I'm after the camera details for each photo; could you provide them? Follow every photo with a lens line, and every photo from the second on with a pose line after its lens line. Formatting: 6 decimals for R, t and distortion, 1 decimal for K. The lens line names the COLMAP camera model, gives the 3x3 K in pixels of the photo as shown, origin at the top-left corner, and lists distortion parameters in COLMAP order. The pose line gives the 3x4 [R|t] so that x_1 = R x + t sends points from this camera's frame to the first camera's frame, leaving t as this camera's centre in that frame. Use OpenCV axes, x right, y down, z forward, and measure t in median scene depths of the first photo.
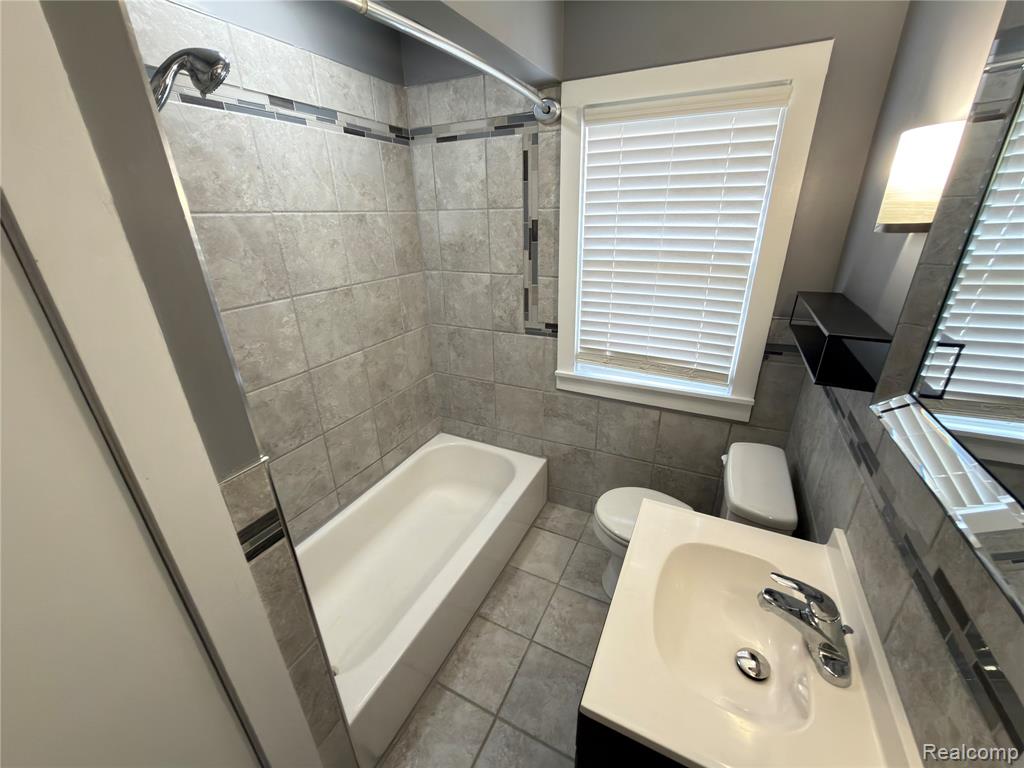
lens RADIAL K [[407.9, 0, 515.6], [0, 407.9, 383.7], [0, 0, 1]] dist [-0.000776, 0.000673]
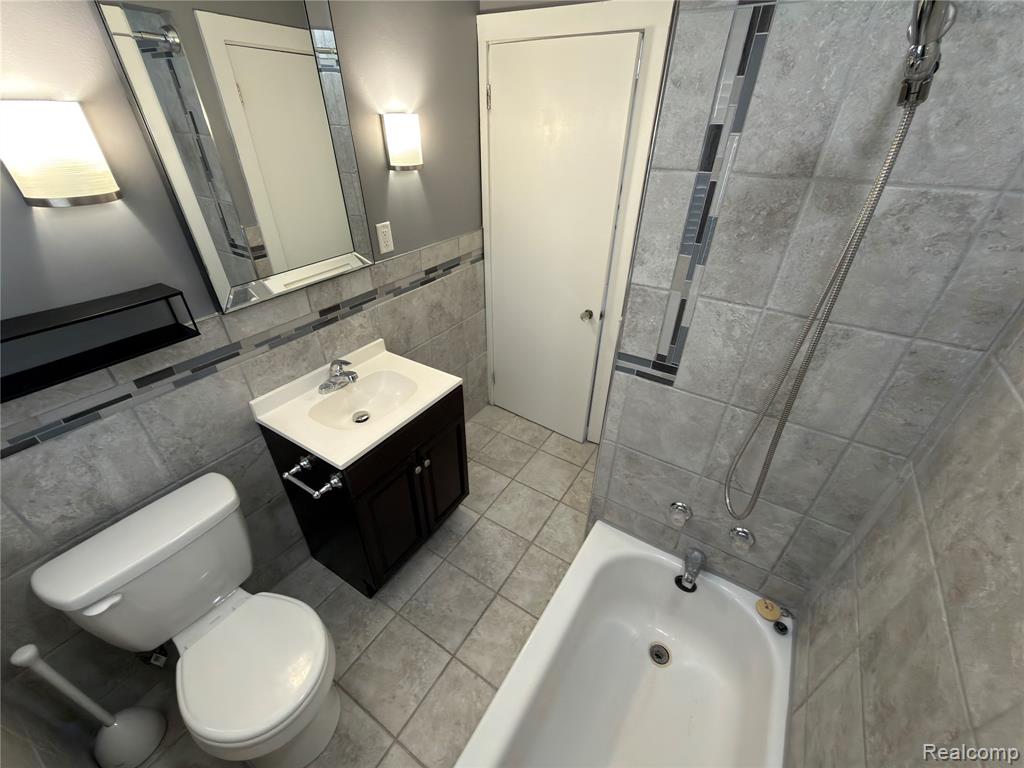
lens RADIAL K [[407.9, 0, 510.7], [0, 407.9, 383.8], [0, 0, 1]] dist [-0.000776, 0.000673]
pose [[-0.993909, -0.050808, 0.097797, -0.172326], [0.052121, 0.565167, 0.823328, -0.556446], [-0.097104, 0.823410, -0.559076, 1.131207]]
